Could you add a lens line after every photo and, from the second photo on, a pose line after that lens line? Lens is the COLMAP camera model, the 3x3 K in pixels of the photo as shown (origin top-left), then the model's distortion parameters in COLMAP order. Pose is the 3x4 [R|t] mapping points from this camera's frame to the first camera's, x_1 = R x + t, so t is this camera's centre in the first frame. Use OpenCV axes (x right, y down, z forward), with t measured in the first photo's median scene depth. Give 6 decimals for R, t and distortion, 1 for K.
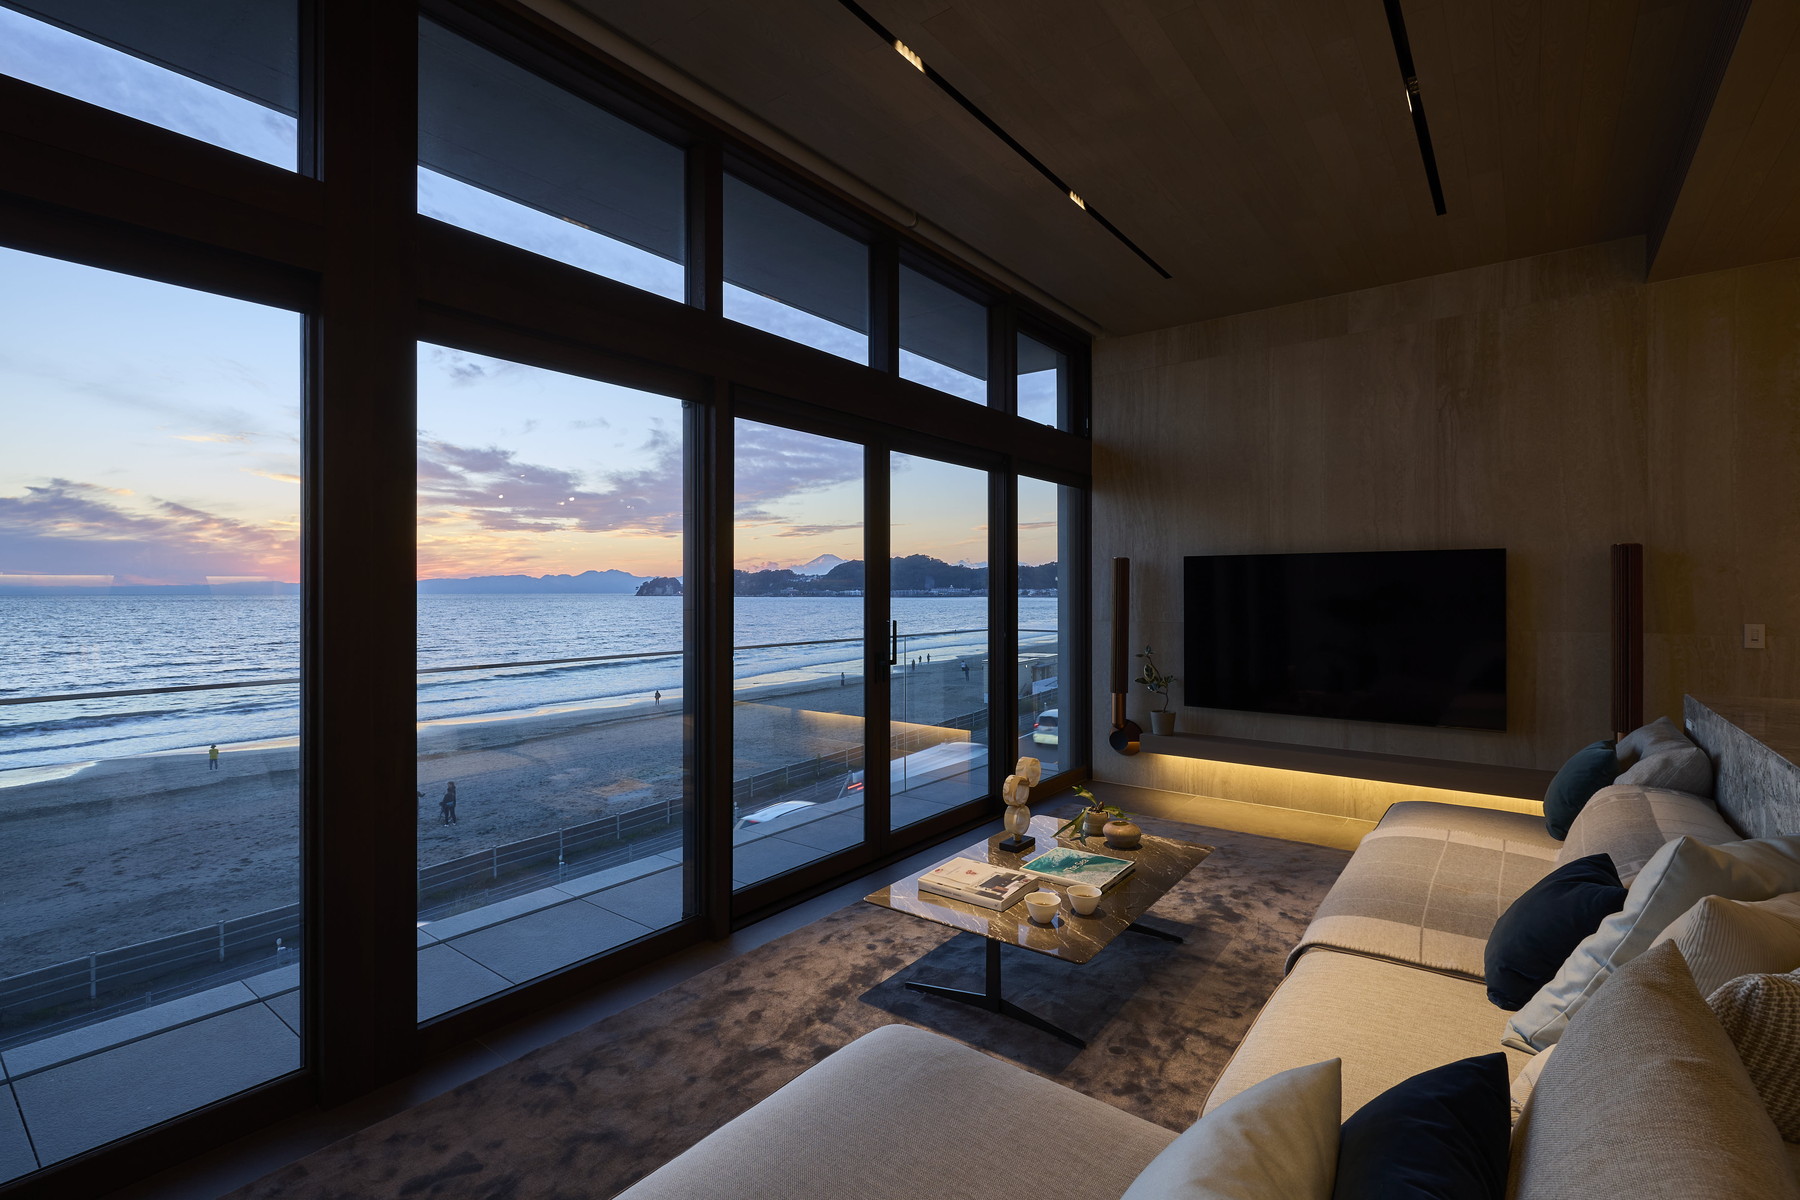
lens RADIAL K [[815.6, 0, 897.6], [0, 815.6, 595.4], [0, 0, 1]] dist [-0.001210, -0.000708]
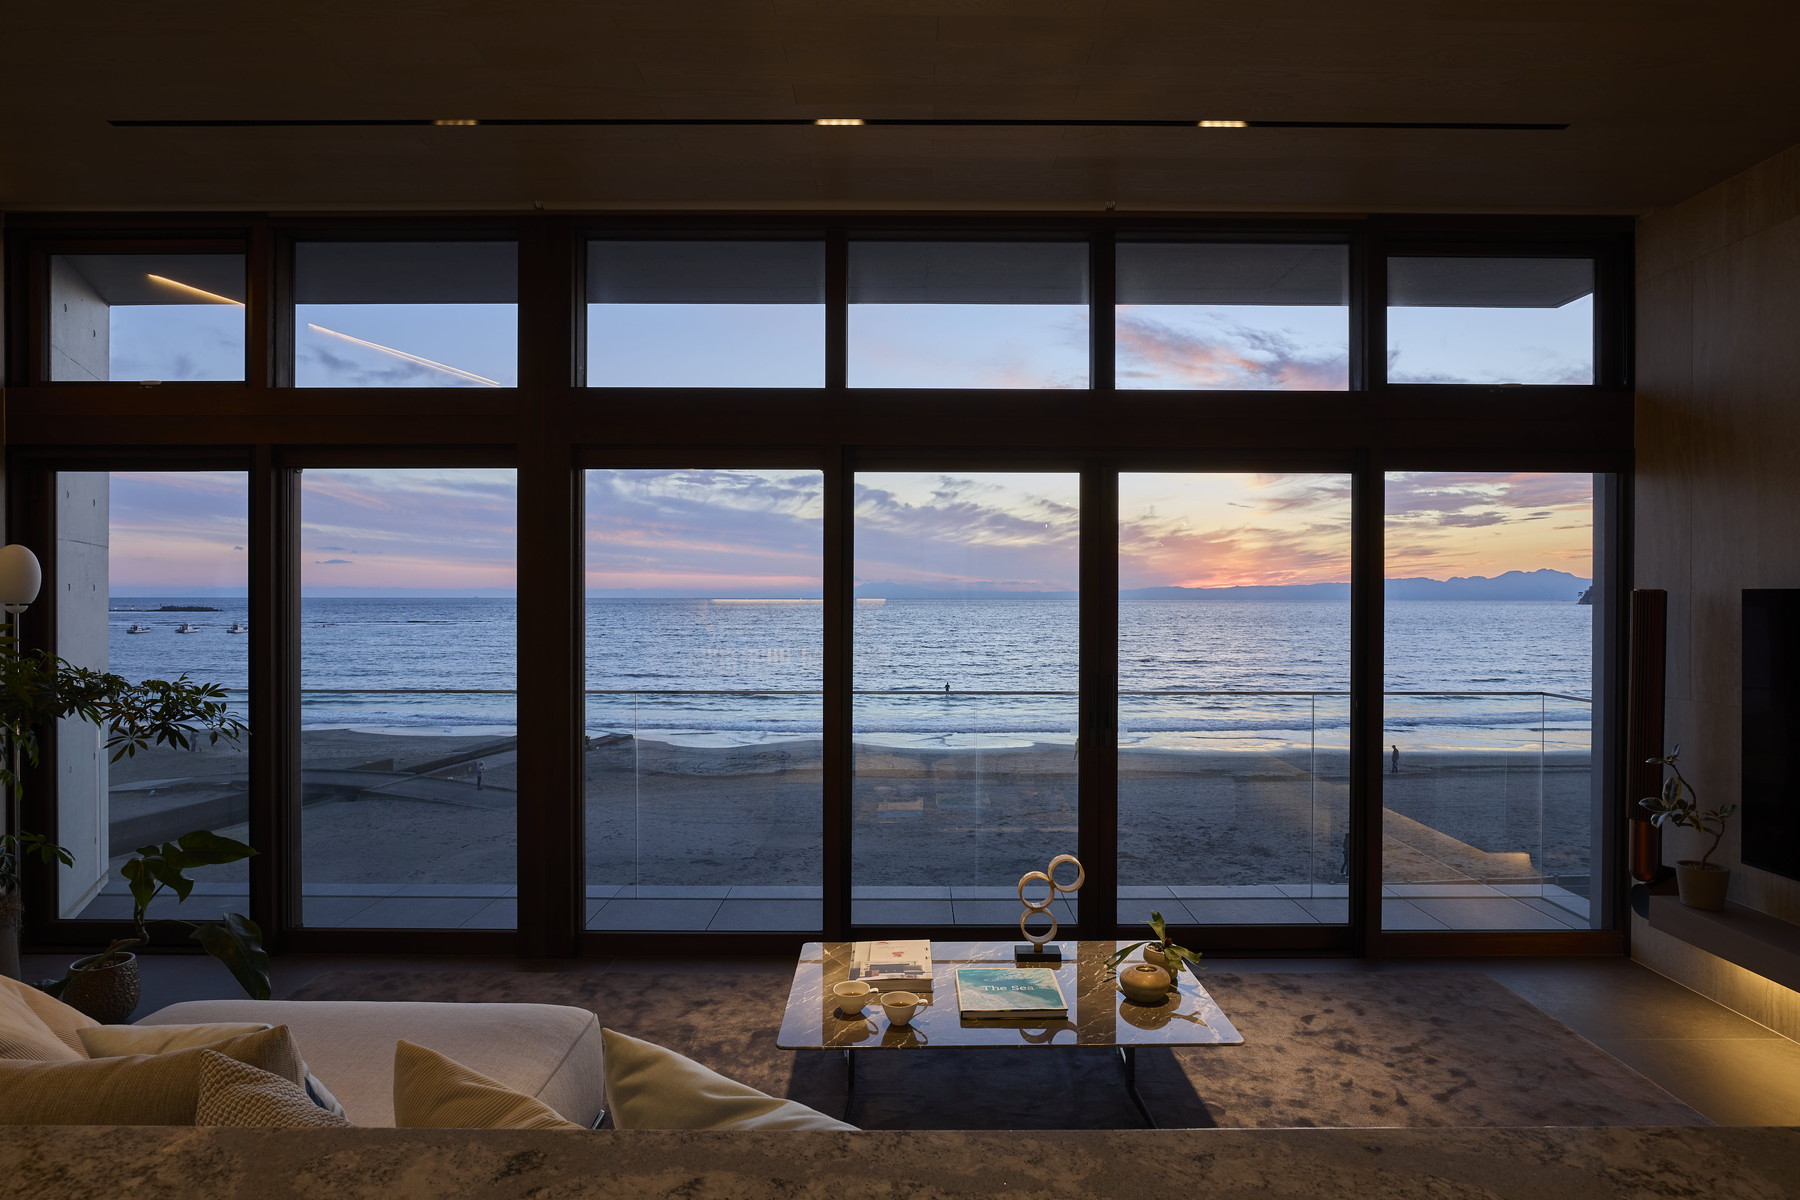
lens RADIAL K [[956.3, 0, 908.7], [0, 956.3, 591.9], [0, 0, 1]] dist [-0.022524, -0.000340]
pose [[0.619032, 0.001264, -0.785365, 0.847271], [-0.010980, 0.999915, -0.007044, -0.060516], [0.785289, 0.012984, 0.618993, 0.287886]]
